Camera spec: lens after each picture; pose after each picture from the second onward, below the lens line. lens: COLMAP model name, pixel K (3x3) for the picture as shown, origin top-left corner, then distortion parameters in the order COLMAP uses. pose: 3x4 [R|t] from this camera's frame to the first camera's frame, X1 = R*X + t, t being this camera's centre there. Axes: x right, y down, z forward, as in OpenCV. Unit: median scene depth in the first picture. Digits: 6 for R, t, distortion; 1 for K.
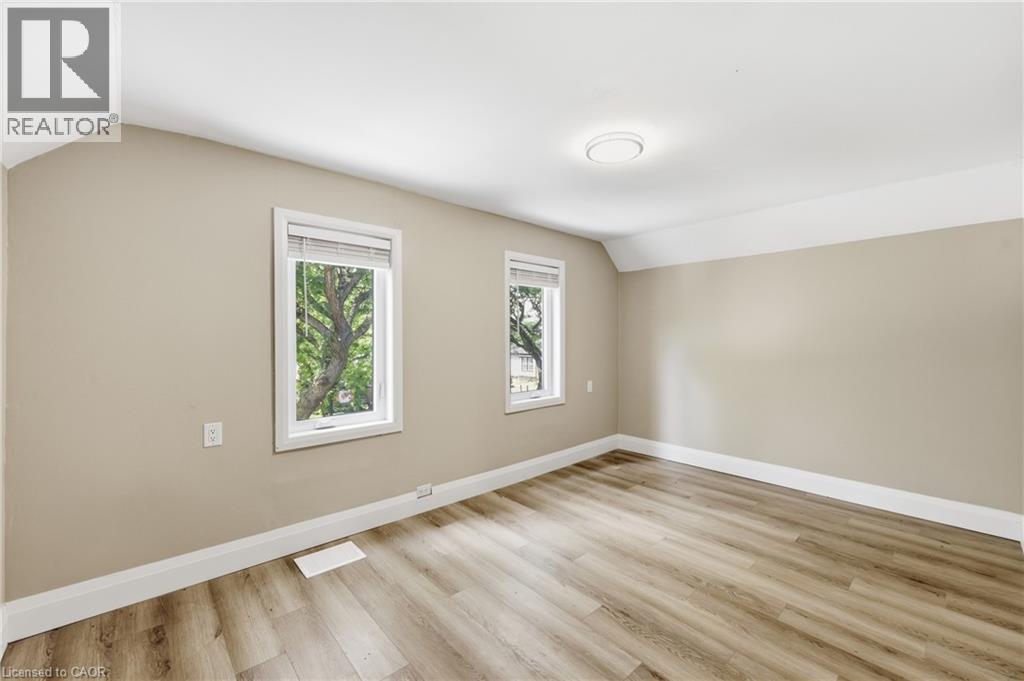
lens RADIAL K [[415.7, 0, 505.6], [0, 415.7, 335.6], [0, 0, 1]] dist [-0.002095, -0.000343]
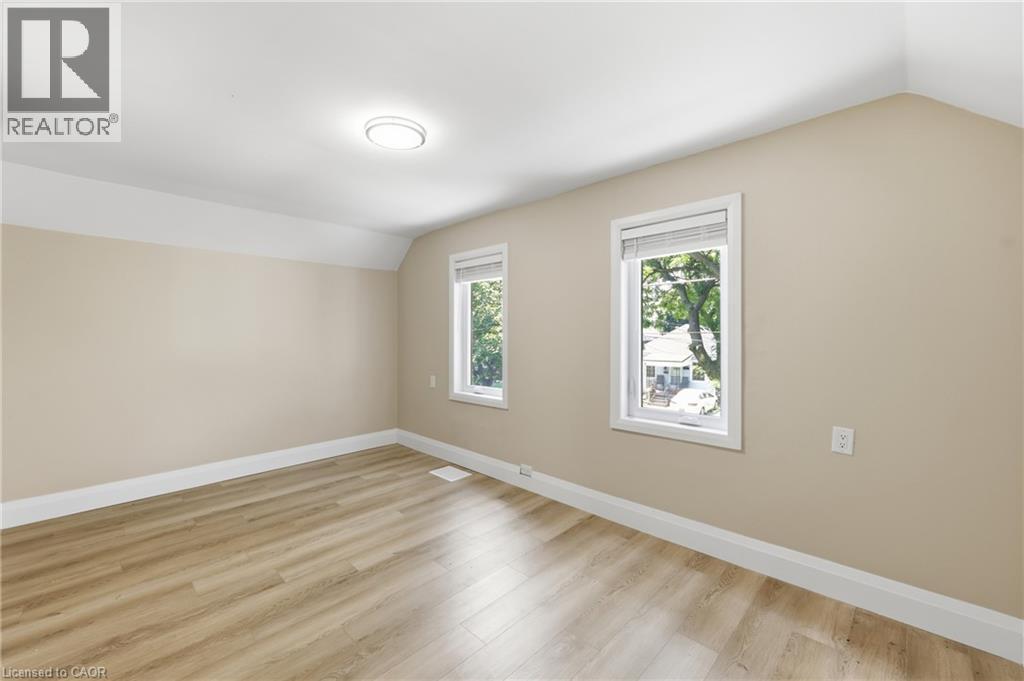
lens RADIAL K [[415.7, 0, 505.6], [0, 415.7, 335.6], [0, 0, 1]] dist [-0.002095, -0.000343]
pose [[0.054891, -0.000241, -0.998492, 0.945739], [-0.002435, 0.999997, -0.000376, 0.016114], [0.998489, 0.002452, 0.054890, 0.924470]]
